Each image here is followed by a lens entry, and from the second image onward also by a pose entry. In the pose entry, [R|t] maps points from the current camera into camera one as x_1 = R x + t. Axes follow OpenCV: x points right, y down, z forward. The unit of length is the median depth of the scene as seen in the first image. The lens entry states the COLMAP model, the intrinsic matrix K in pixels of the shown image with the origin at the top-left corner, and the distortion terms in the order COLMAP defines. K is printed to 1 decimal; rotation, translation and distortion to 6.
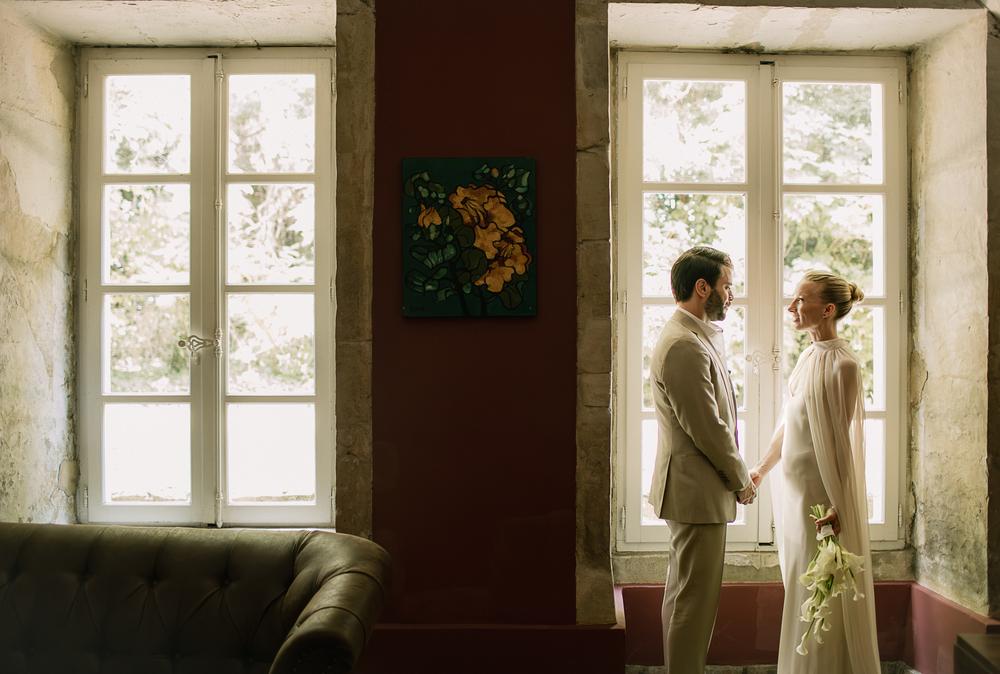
lens RADIAL K [[1023.4, 0, 515.6], [0, 1023.4, 331.0], [0, 0, 1]] dist [-0.105644, 0.129119]
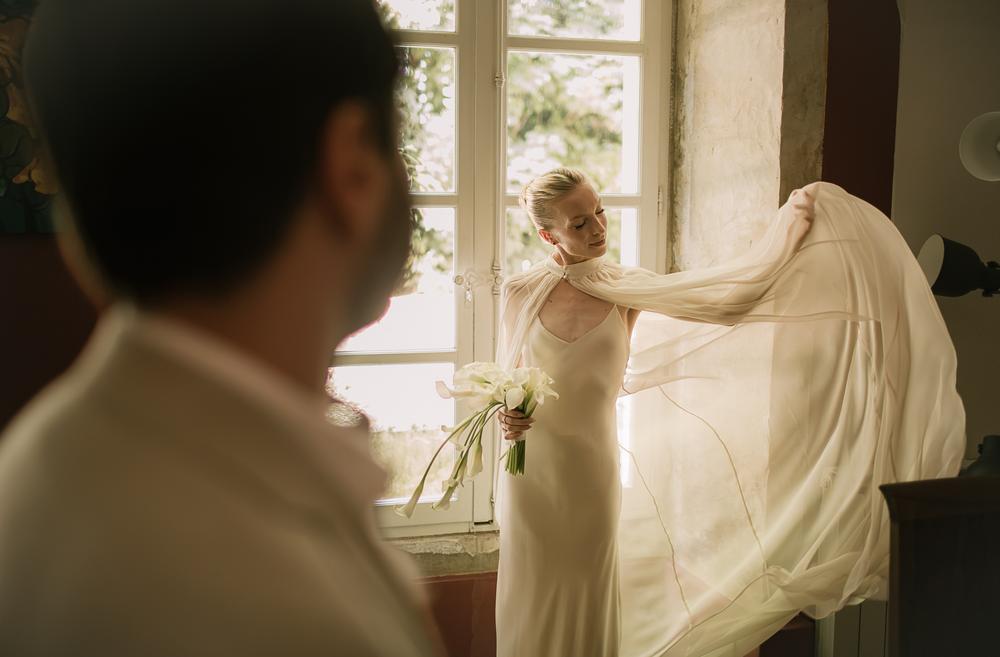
lens RADIAL K [[985.3, 0, 500.0], [0, 985.3, 328.5], [0, 0, 1]] dist [-0.076772, 0.023884]
pose [[0.971878, -0.026161, 0.234028, 0.092412], [-0.005037, 0.991273, 0.131728, -0.031413], [-0.235432, -0.129203, 0.963264, 0.313129]]
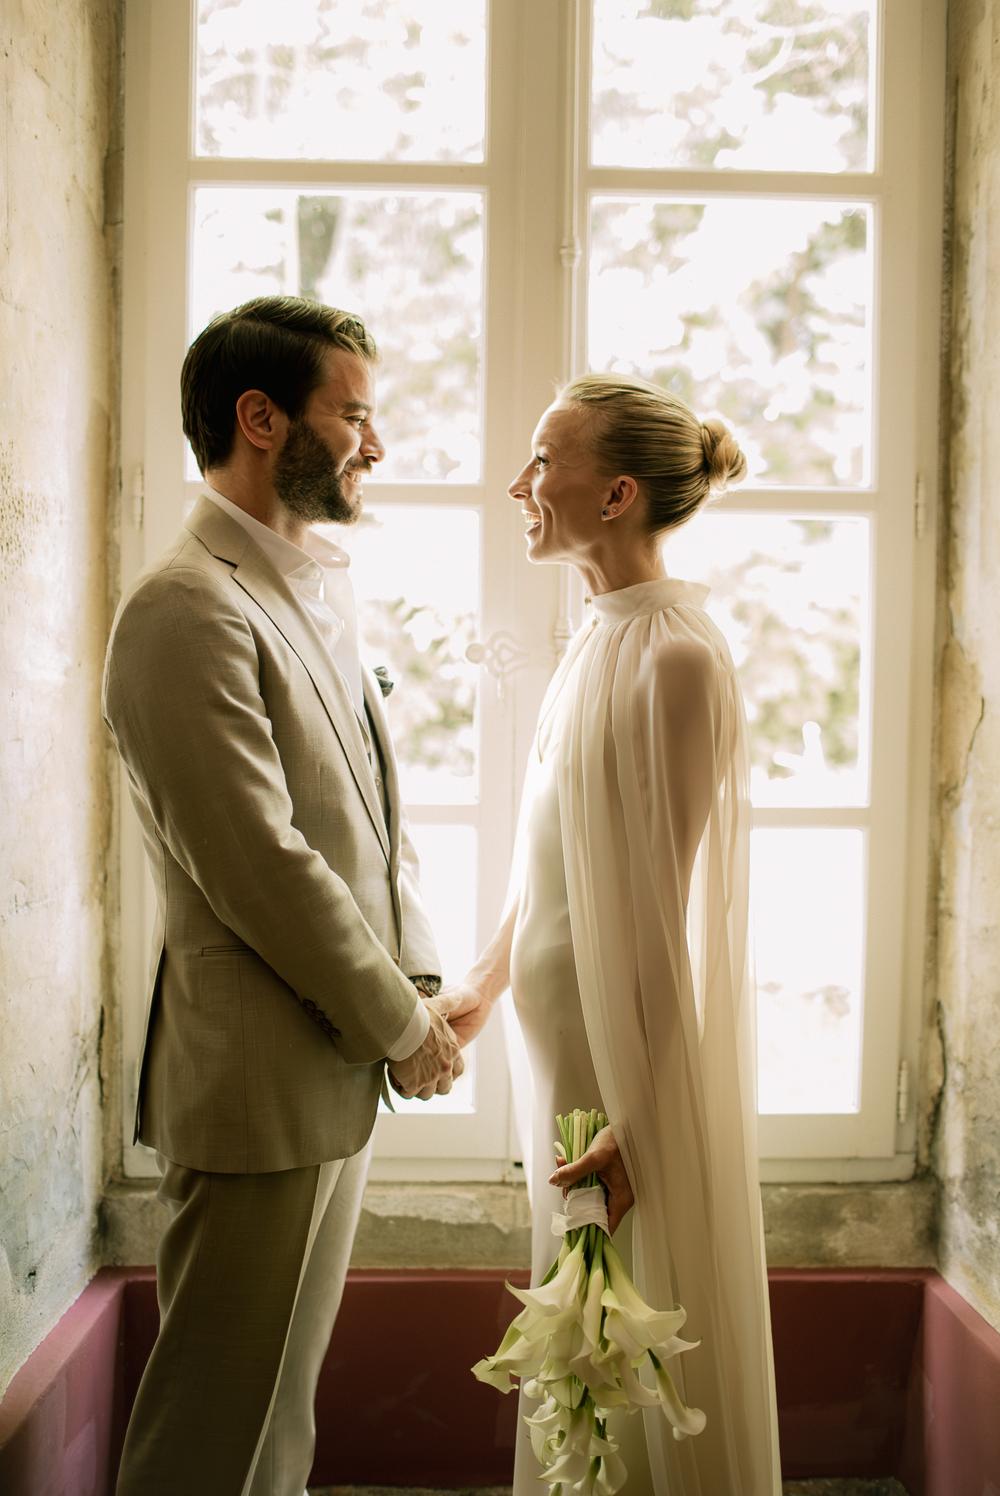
lens RADIAL K [[1498.2, 0, 499.7], [0, 1498.2, 742.4], [0, 0, 1]] dist [-0.099652, 0.115477]
pose [[0.999884, 0.010205, 0.011307, 0.231728], [-0.010794, 0.998515, 0.053389, 0.029679], [-0.010746, -0.053505, 0.998510, 0.479289]]
